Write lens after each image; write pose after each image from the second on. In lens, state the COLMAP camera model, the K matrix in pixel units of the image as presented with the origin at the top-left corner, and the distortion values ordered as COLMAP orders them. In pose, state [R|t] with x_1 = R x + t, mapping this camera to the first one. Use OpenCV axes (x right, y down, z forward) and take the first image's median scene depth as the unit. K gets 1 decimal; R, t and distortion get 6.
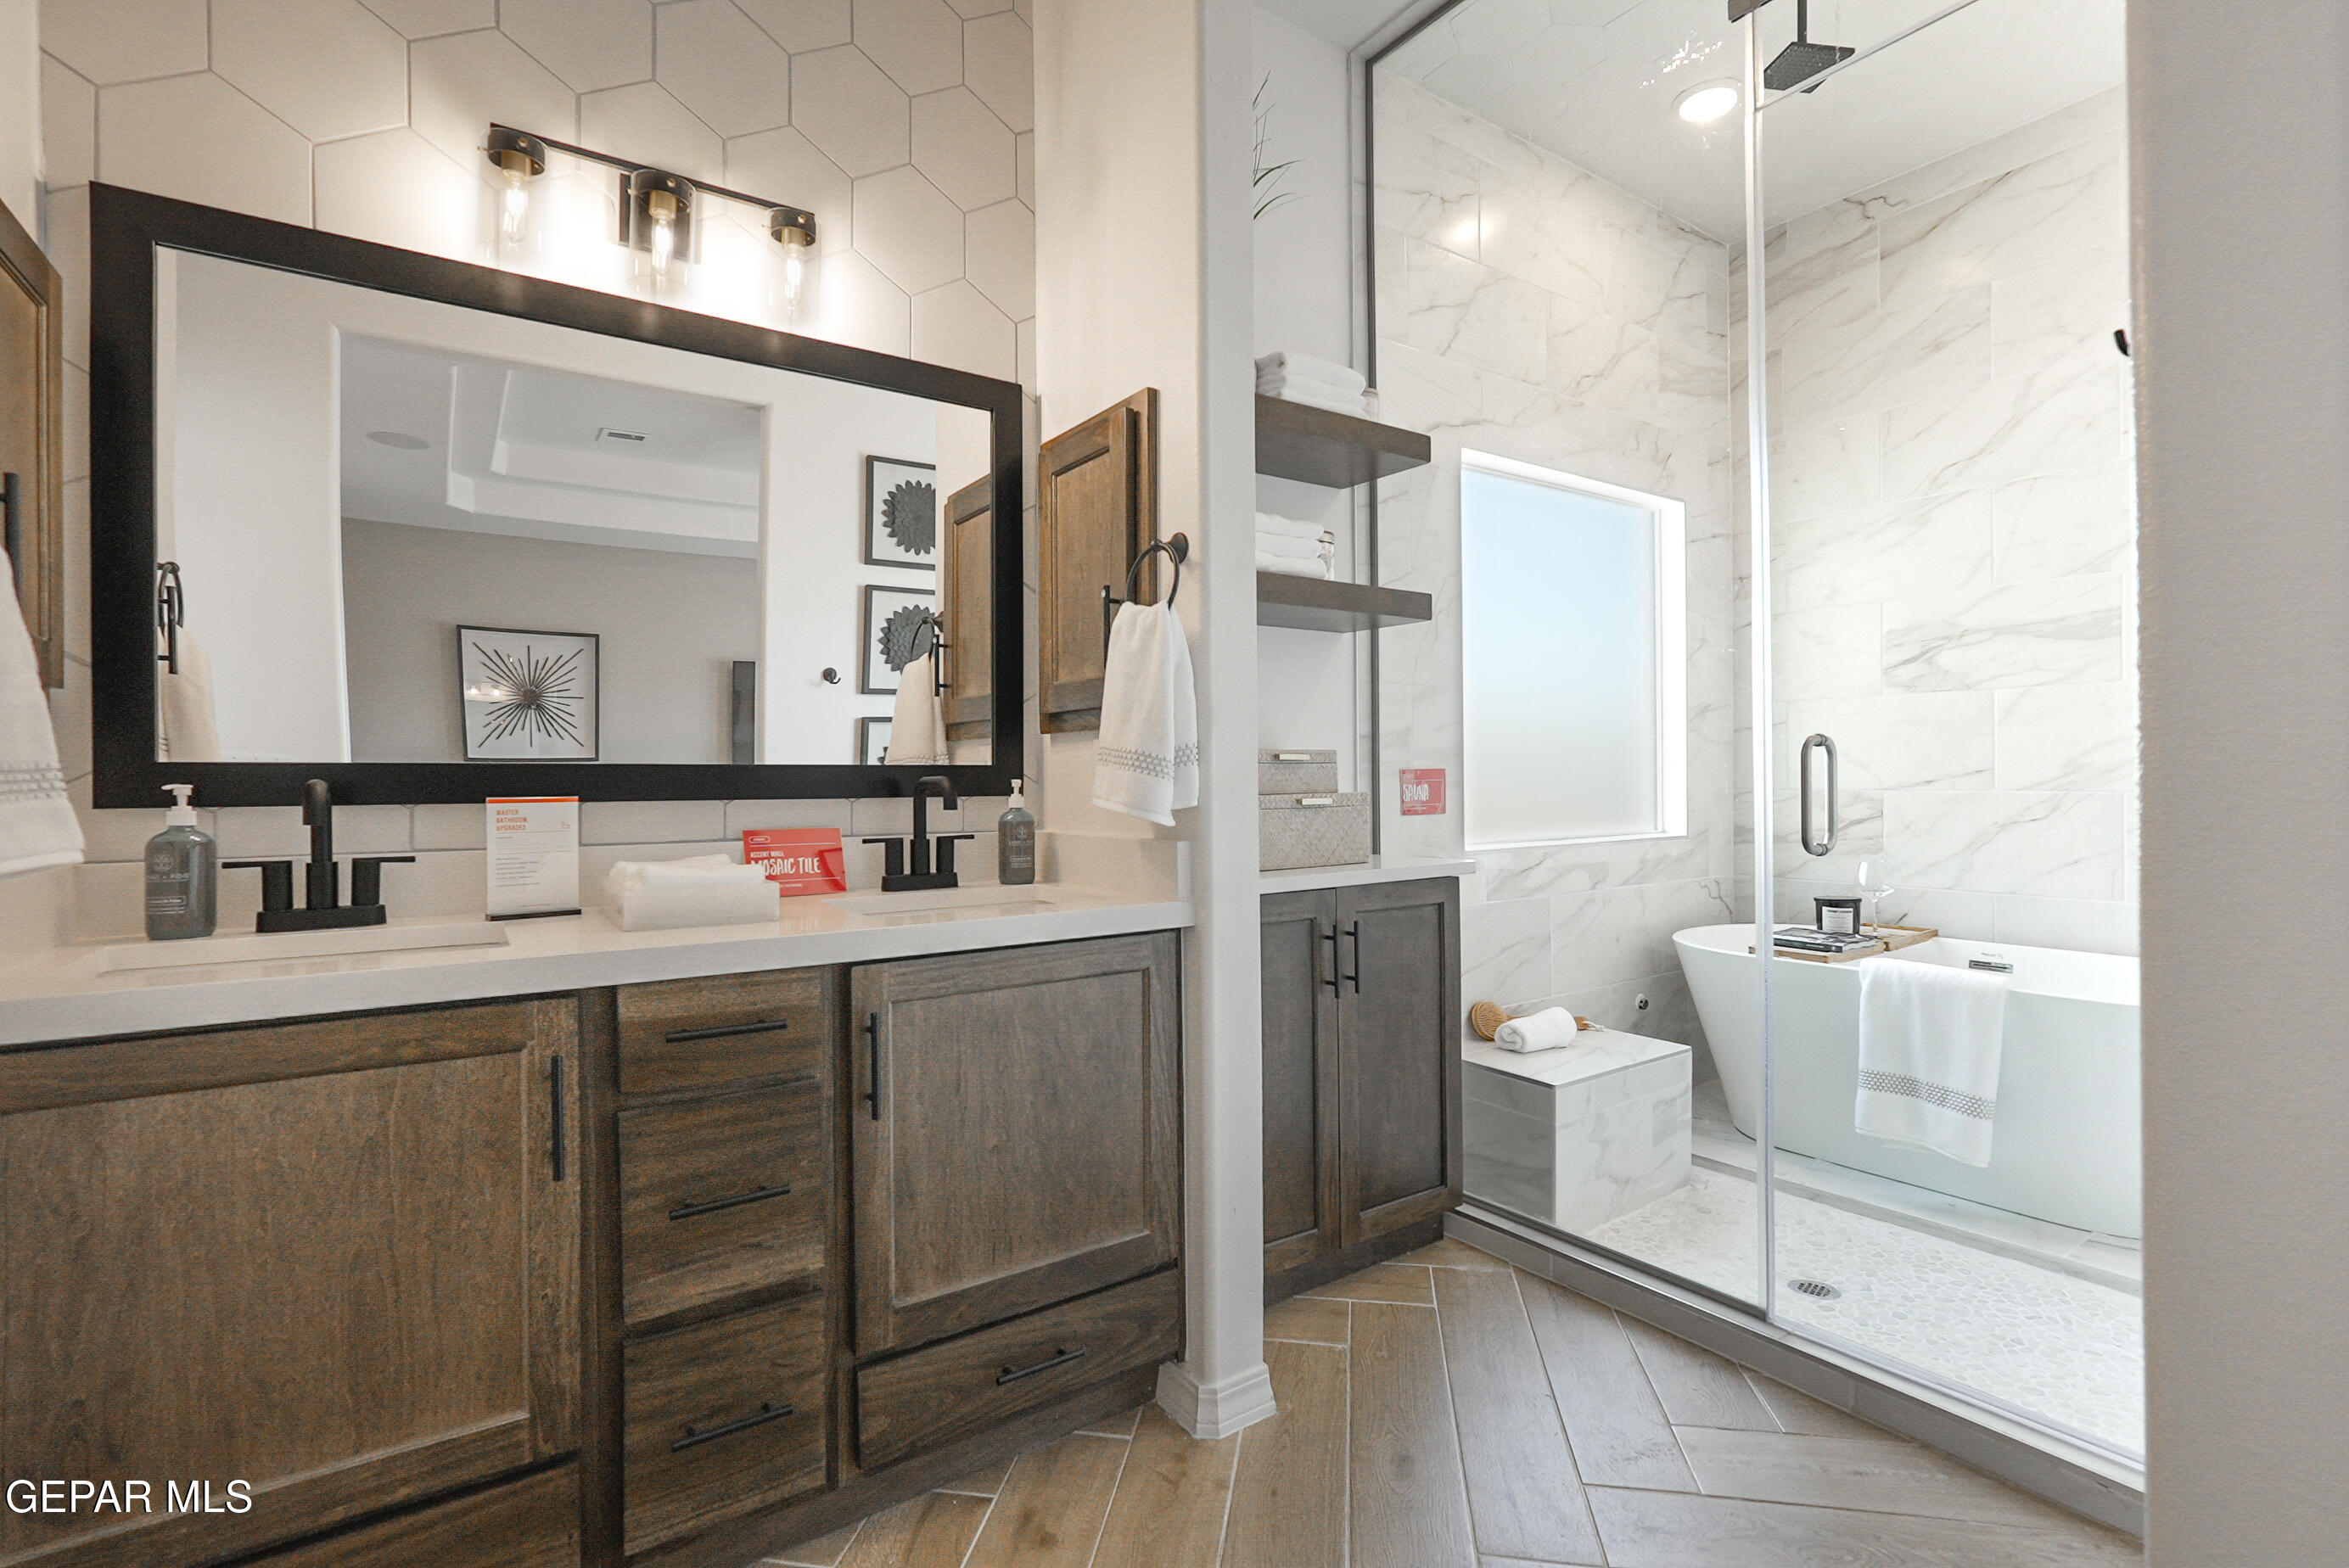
lens RADIAL K [[1086.6, 0, 1180.2], [0, 1086.6, 780.7], [0, 0, 1]] dist [0.000460, 0.001710]
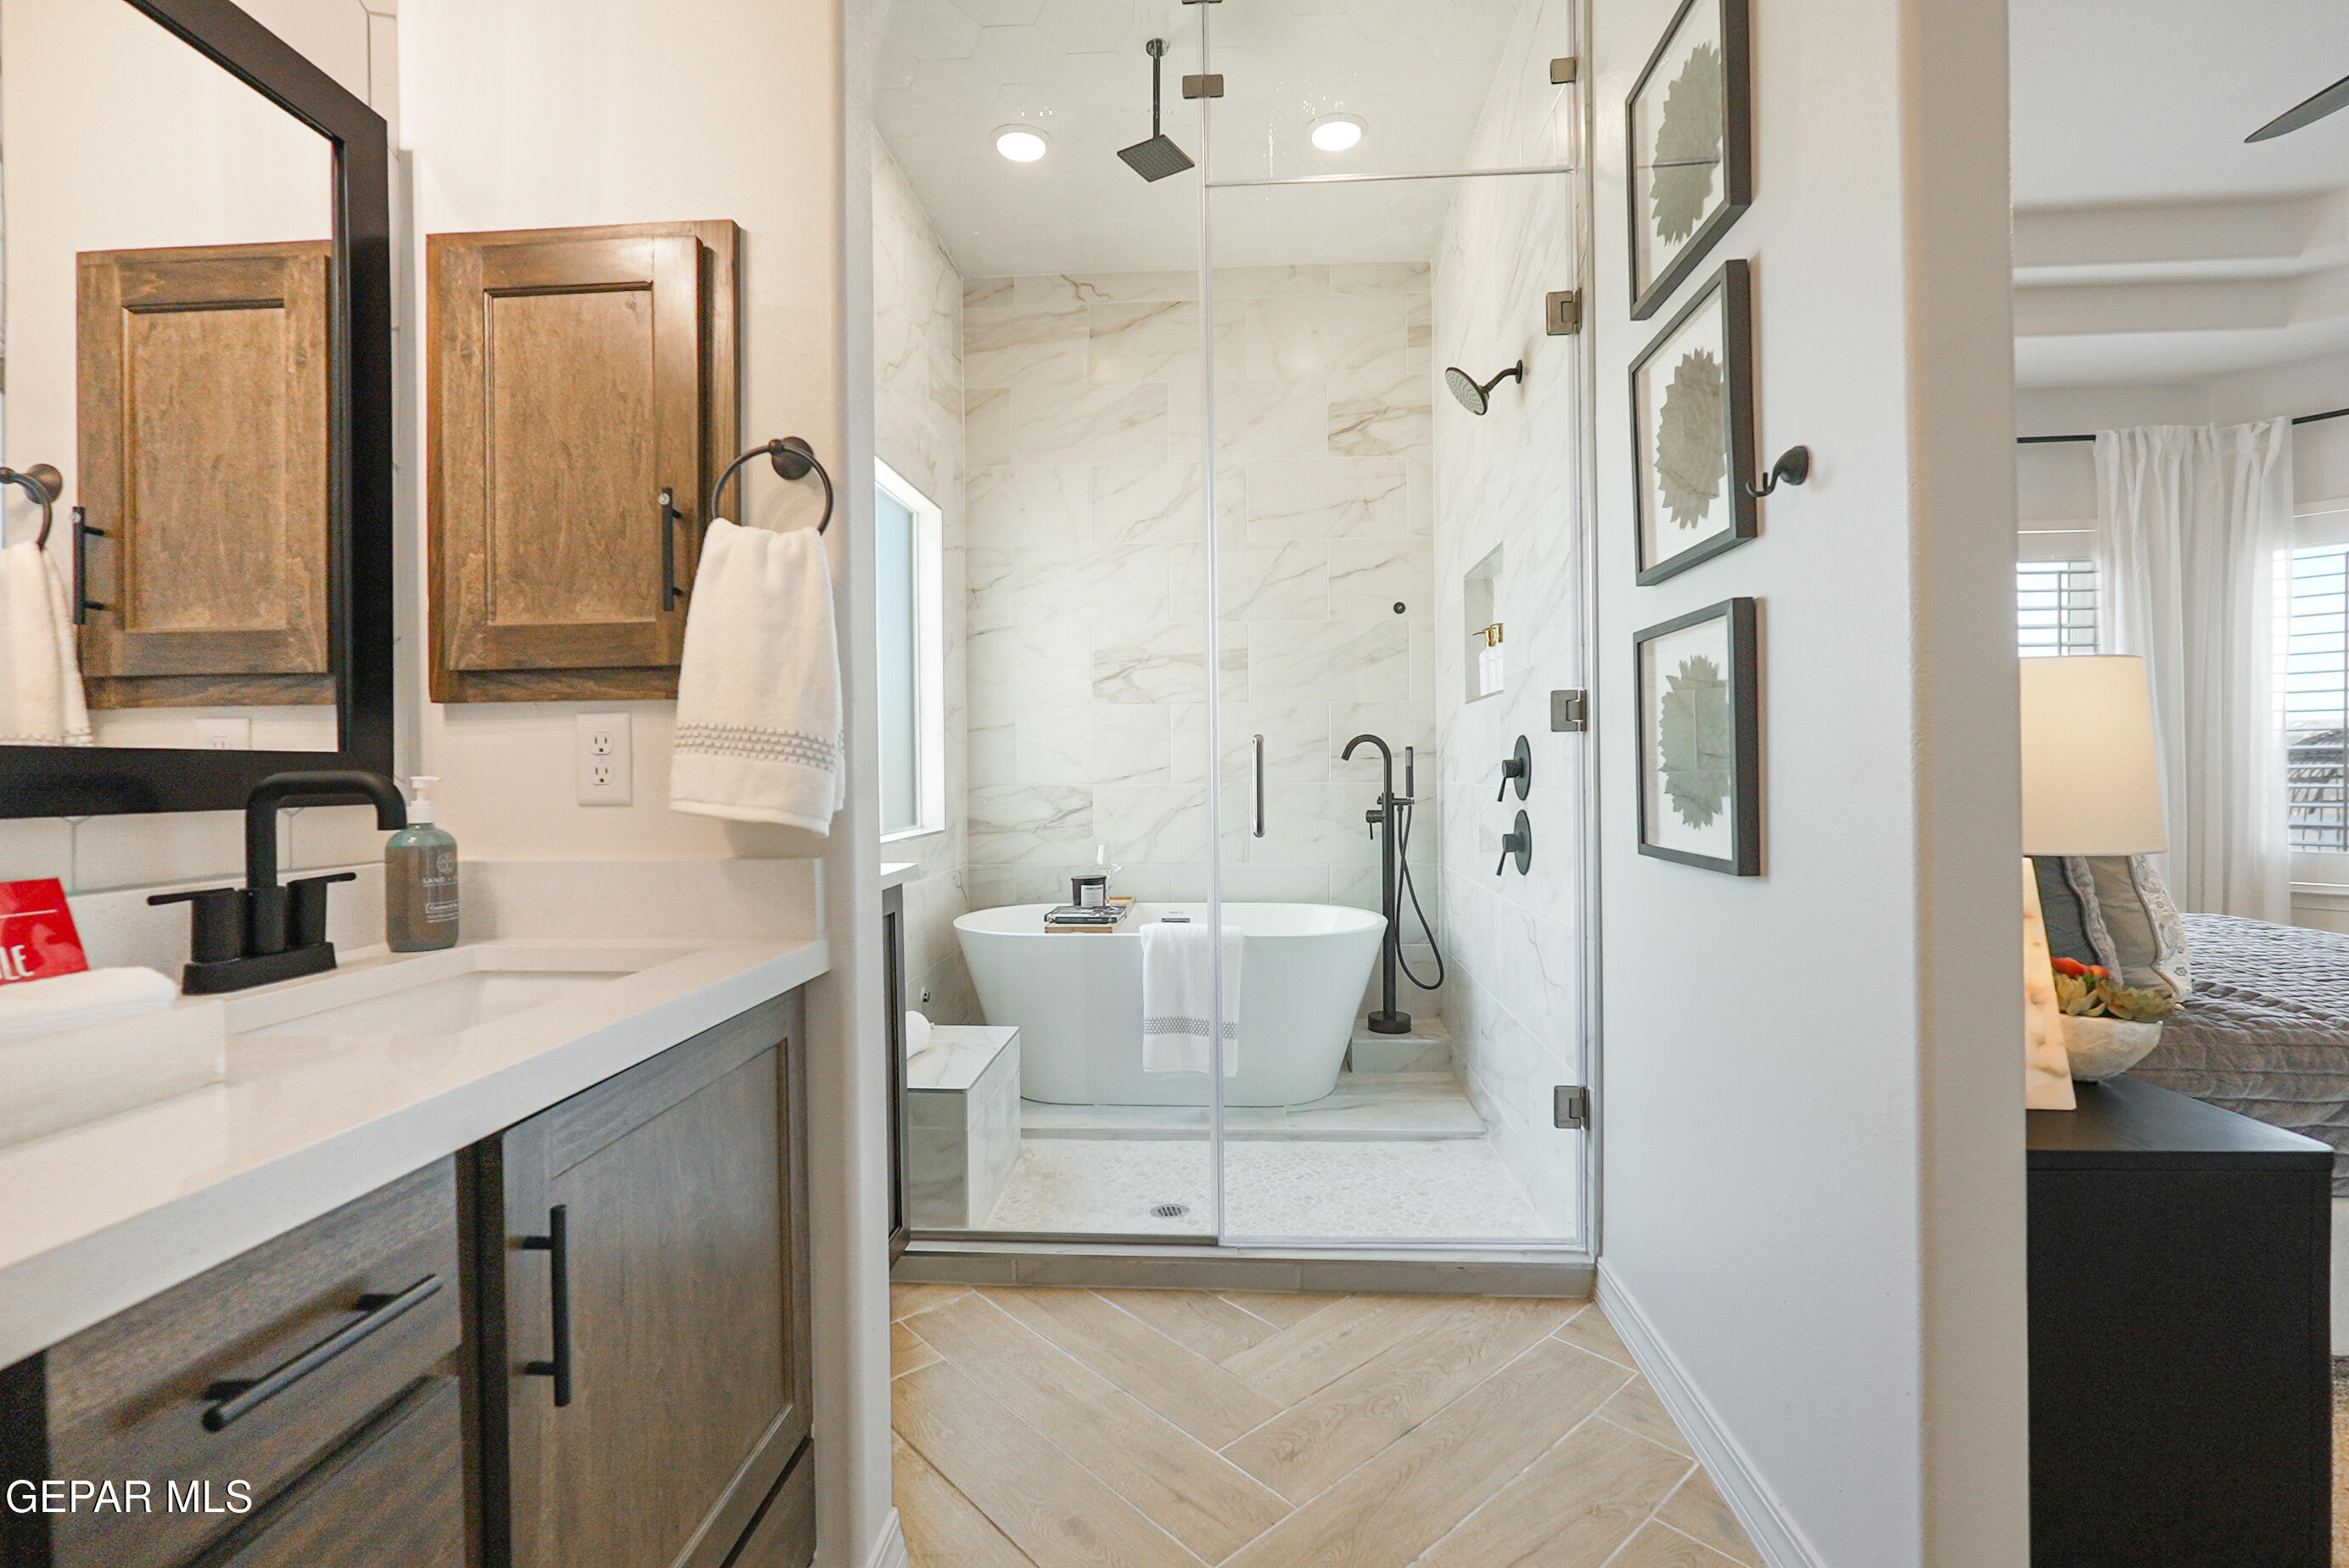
lens RADIAL K [[1086.6, 0, 1170.2], [0, 1086.6, 778.9], [0, 0, 1]] dist [0.000460, 0.001710]
pose [[0.629515, -0.006374, 0.776962, -0.288274], [0.007982, 0.999967, 0.001736, 0.002016], [-0.776948, 0.005108, 0.629545, 0.238447]]
